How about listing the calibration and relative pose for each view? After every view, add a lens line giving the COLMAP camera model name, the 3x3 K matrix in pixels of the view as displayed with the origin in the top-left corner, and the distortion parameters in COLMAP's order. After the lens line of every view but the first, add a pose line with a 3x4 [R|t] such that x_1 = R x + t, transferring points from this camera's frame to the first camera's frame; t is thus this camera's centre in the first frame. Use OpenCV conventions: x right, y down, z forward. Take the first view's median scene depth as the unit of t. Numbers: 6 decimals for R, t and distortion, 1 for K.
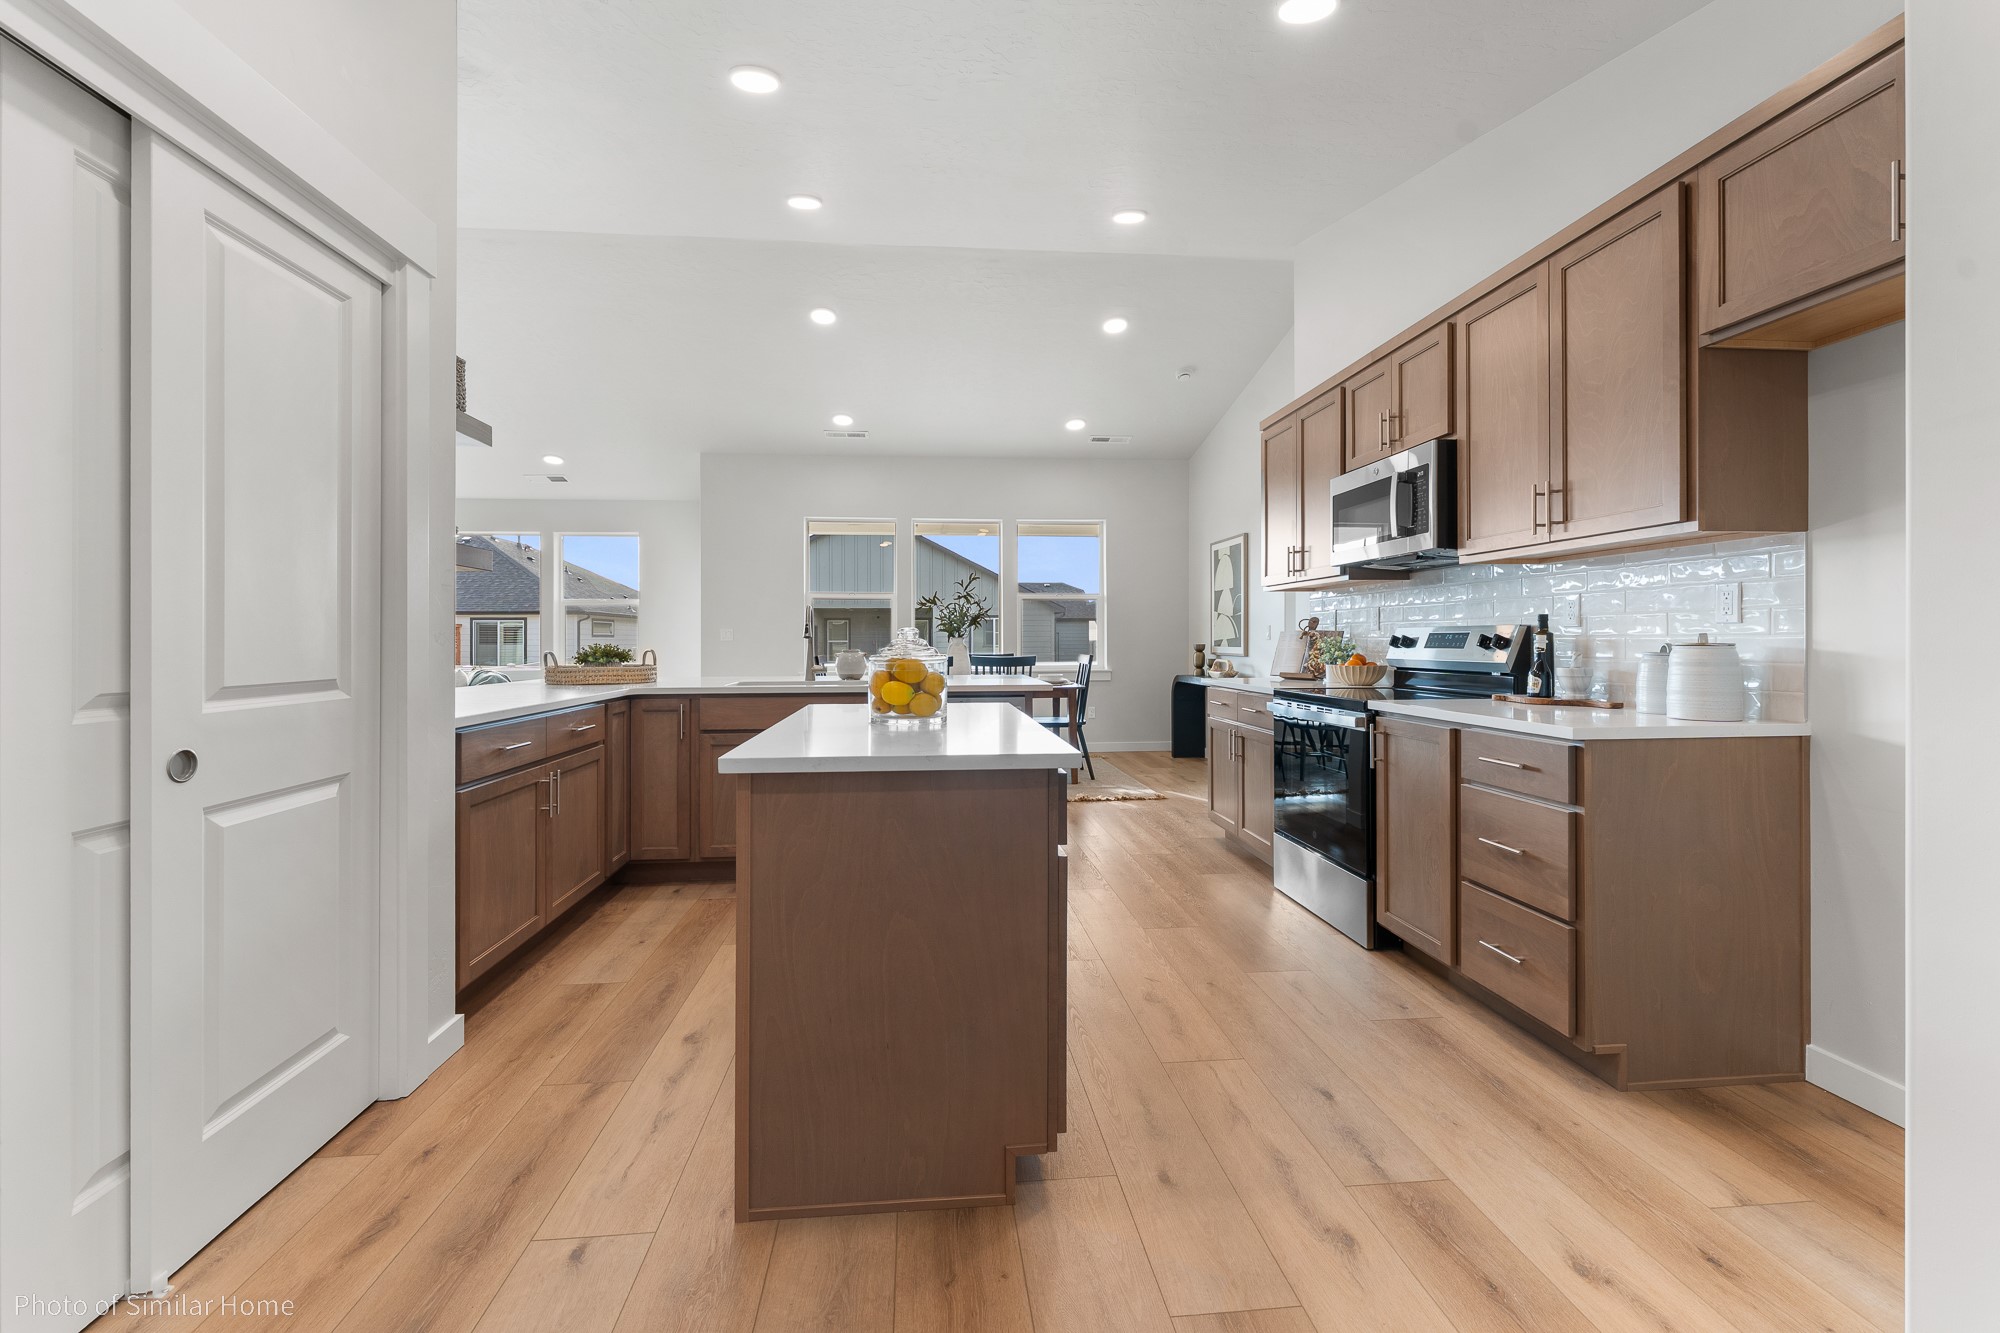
lens RADIAL K [[823.1, 0, 1000.3], [0, 823.1, 637.7], [0, 0, 1]] dist [-0.000283, -0.000031]
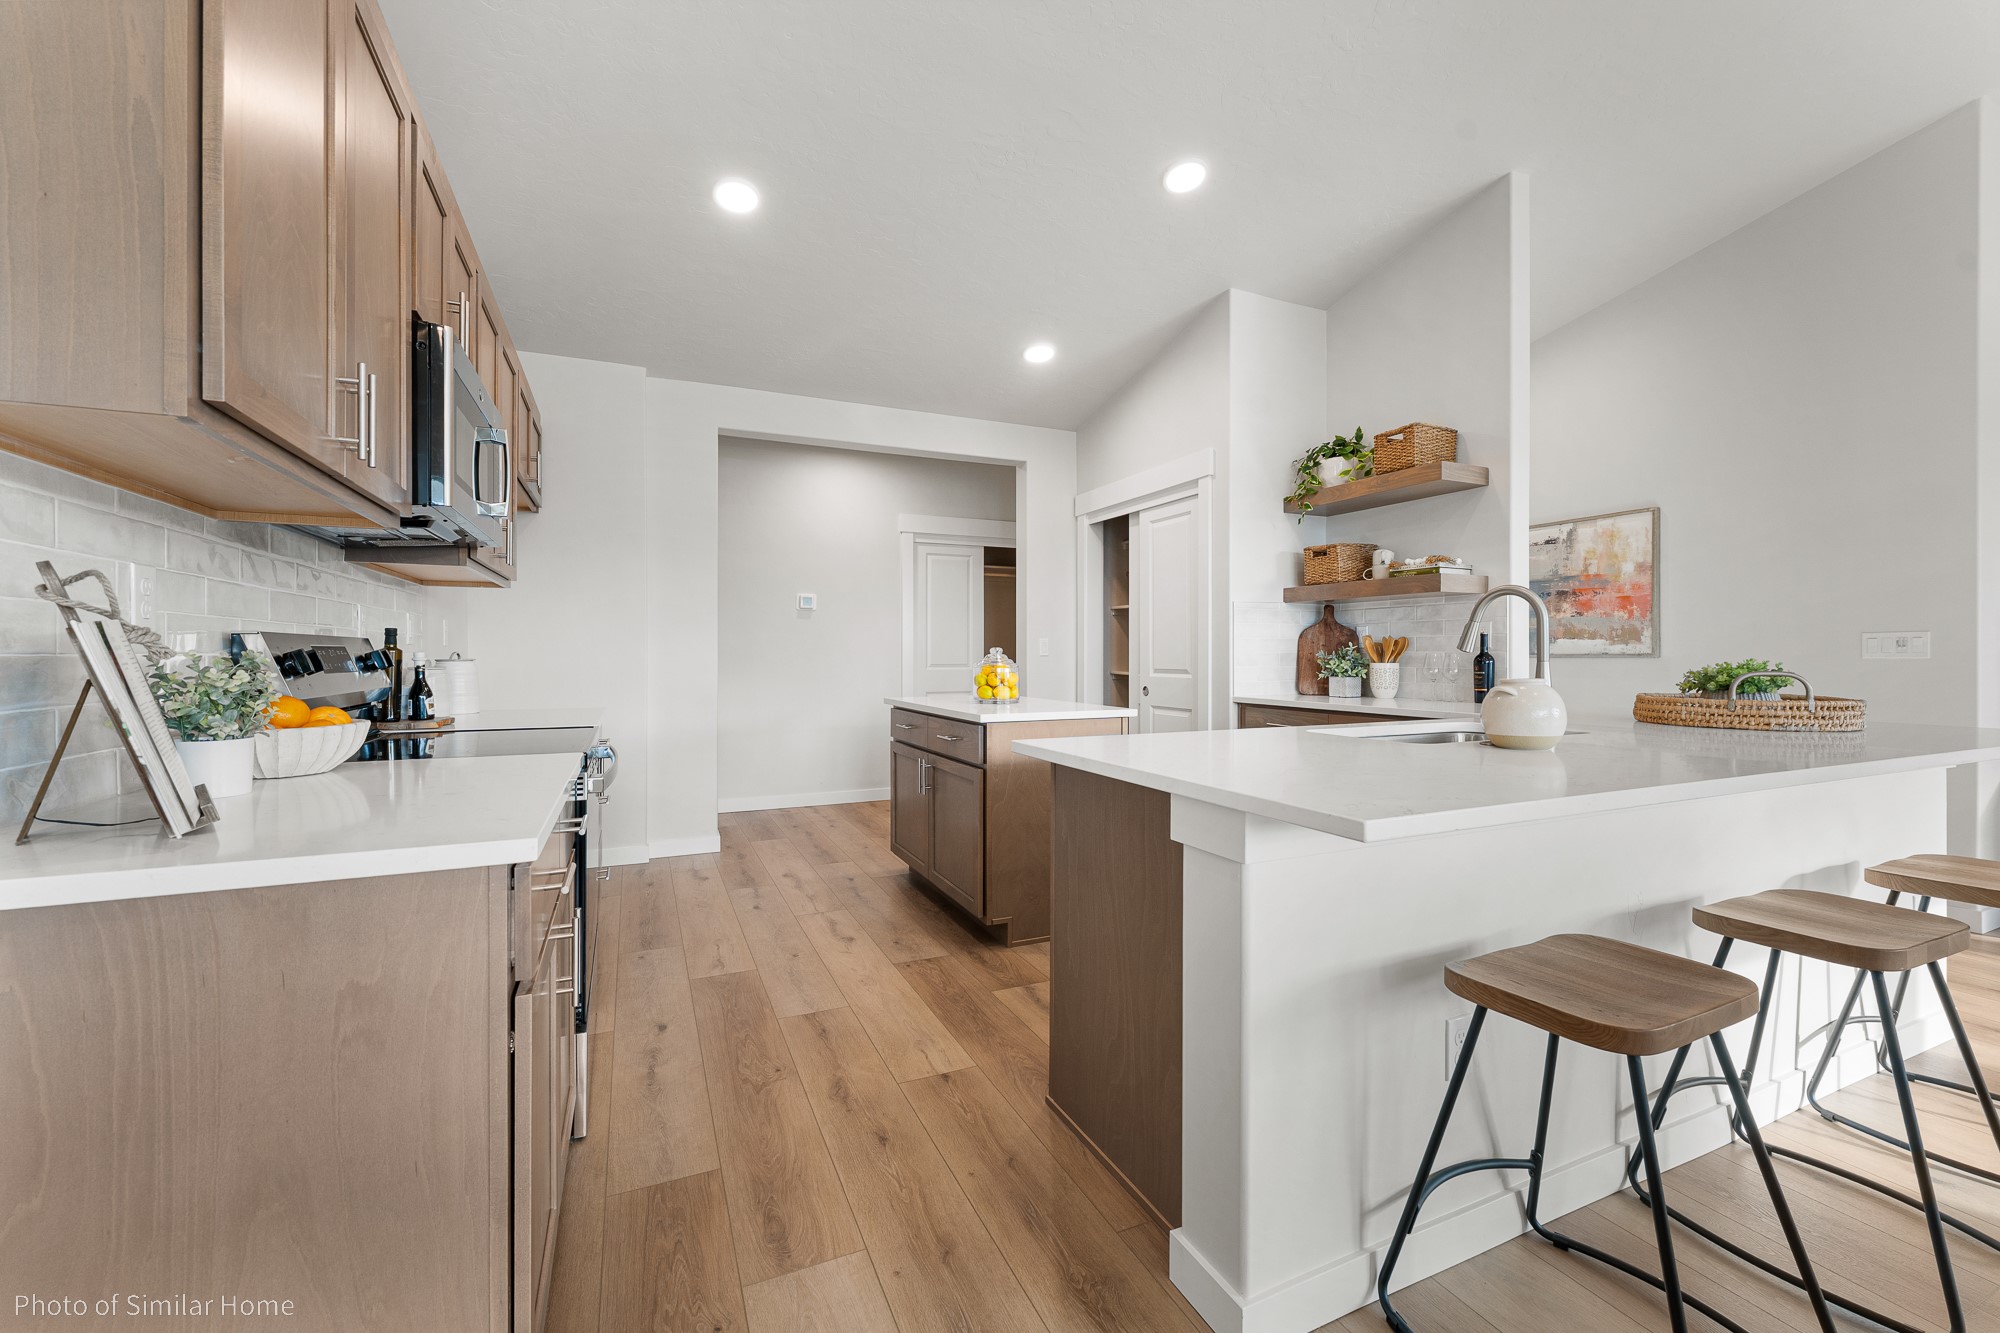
lens RADIAL K [[833.1, 0, 1003.2], [0, 833.1, 657.2], [0, 0, 1]] dist [-0.001831, -0.000097]
pose [[-0.948480, 0.002851, -0.316823, 0.327258], [0.003671, 0.999991, -0.001993, 0.010284], [0.316814, -0.003054, -0.948483, 2.062667]]
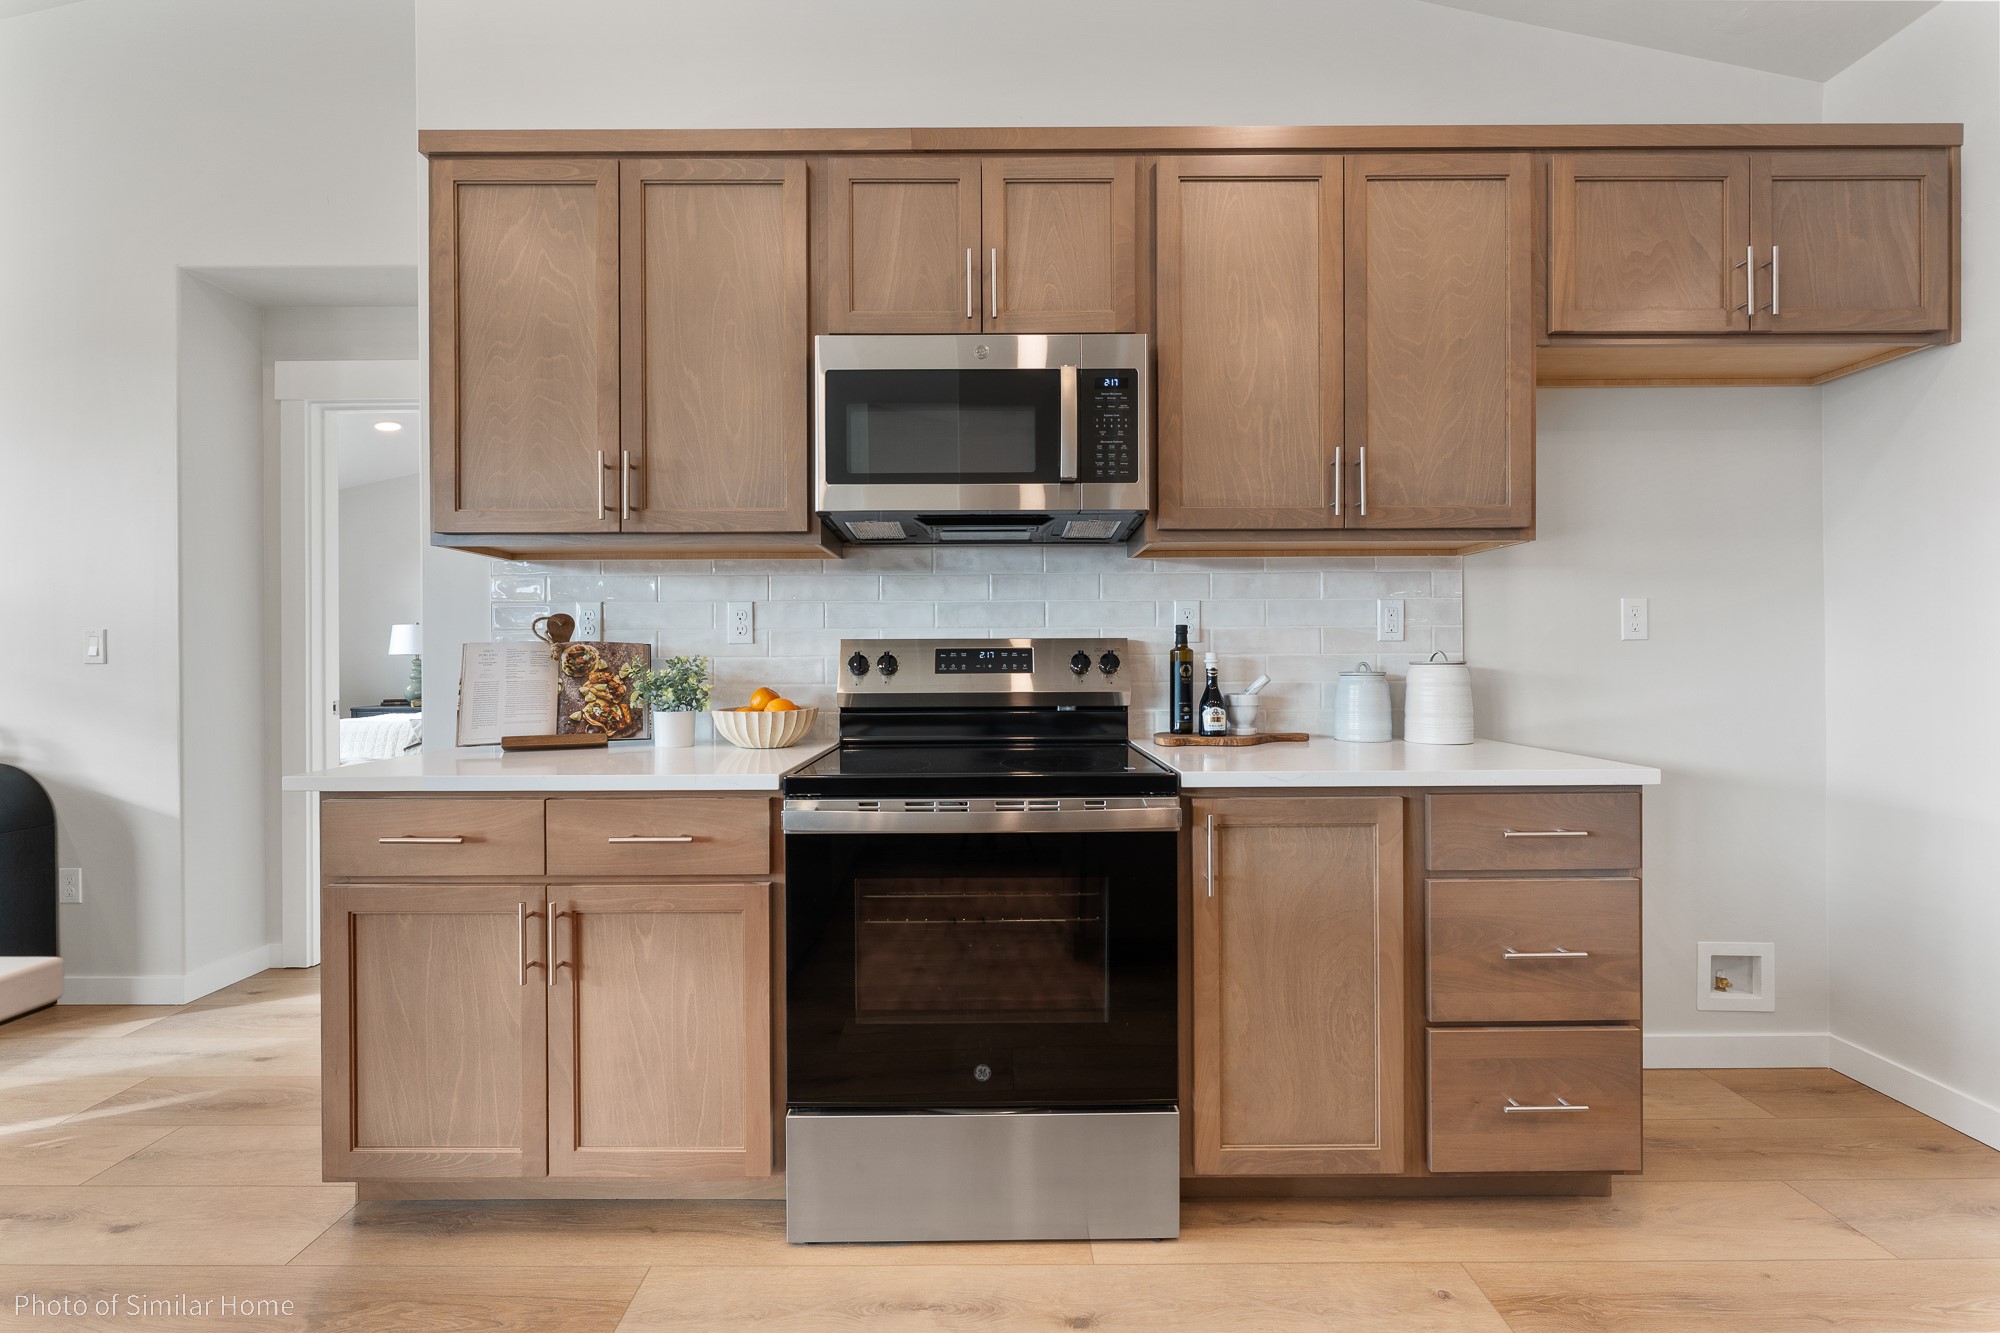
lens RADIAL K [[833.1, 0, 1003.2], [0, 833.1, 657.2], [0, 0, 1]] dist [-0.001831, -0.000097]
pose [[0.099489, 0.003641, 0.995032, -0.109165], [0.002479, 0.999989, -0.003907, 0.003369], [-0.995036, 0.002855, 0.099479, 1.100429]]
